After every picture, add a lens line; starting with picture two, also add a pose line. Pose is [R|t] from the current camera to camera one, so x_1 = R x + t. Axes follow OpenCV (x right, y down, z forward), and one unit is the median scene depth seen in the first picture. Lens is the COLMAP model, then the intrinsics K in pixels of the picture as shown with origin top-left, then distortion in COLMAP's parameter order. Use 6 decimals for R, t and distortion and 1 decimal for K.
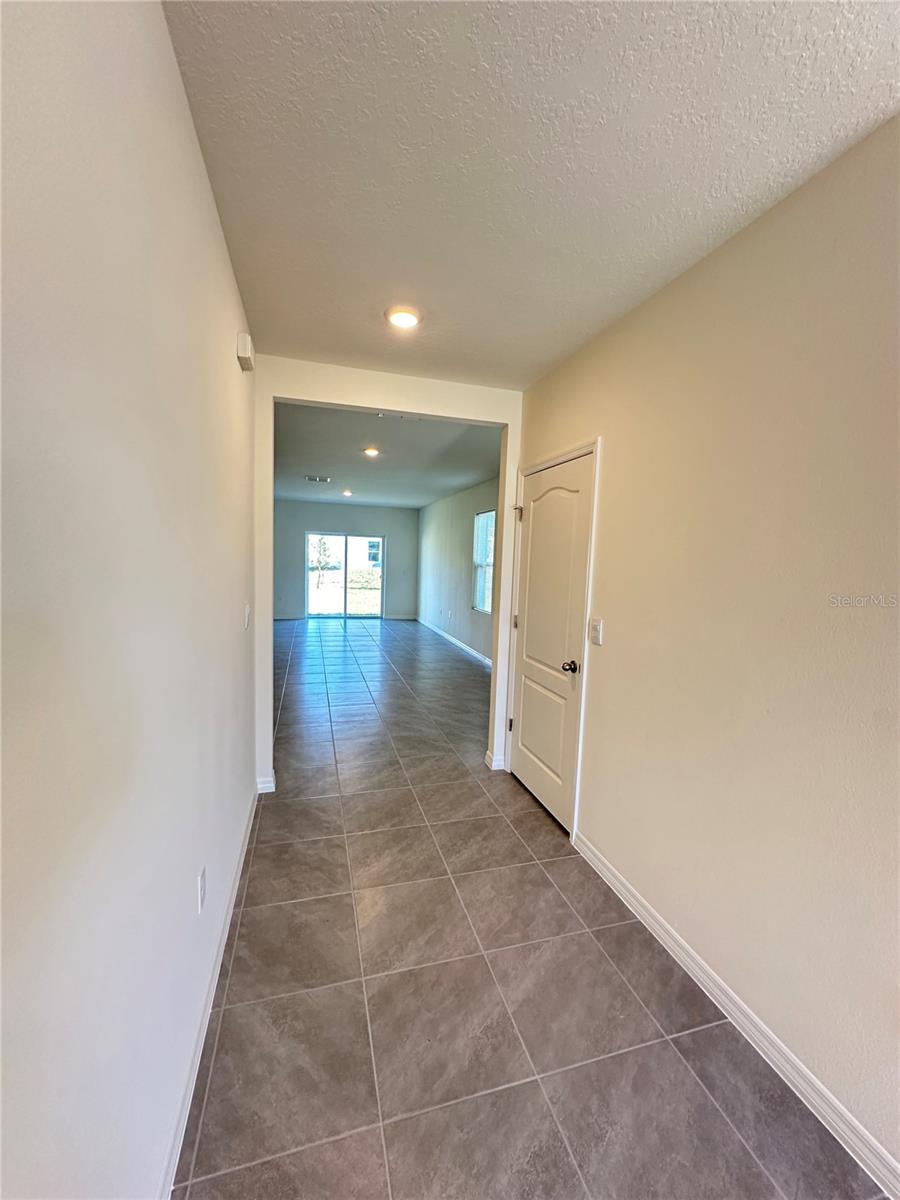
lens RADIAL K [[479.8, 0, 453.7], [0, 479.8, 598.2], [0, 0, 1]] dist [-0.005689, 0.001845]
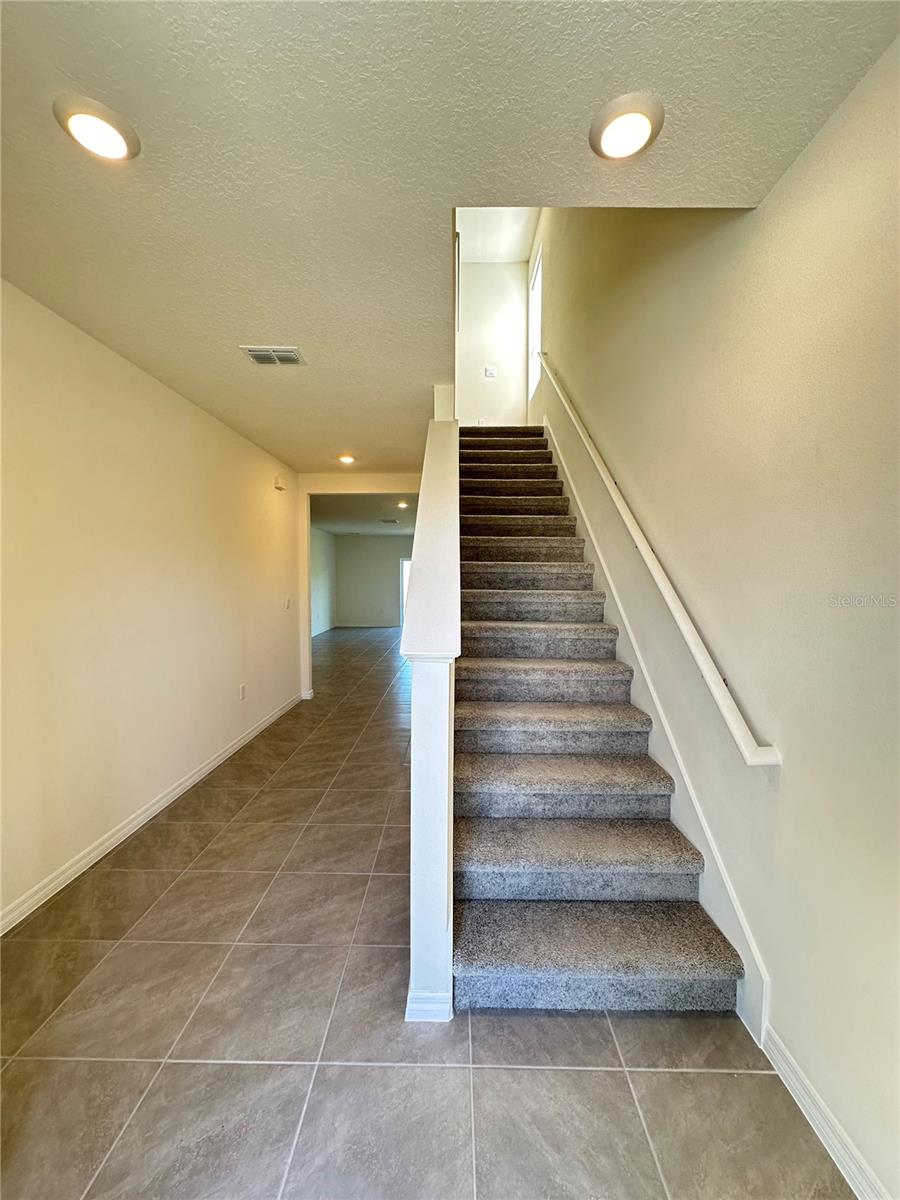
lens RADIAL K [[479.8, 0, 450.5], [0, 479.8, 601.9], [0, 0, 1]] dist [-0.005689, 0.001845]
pose [[0.955000, -0.003231, -0.296589, 1.215086], [-0.010190, 0.998993, -0.043696, 0.181896], [0.296432, 0.044752, 0.954005, -1.098771]]
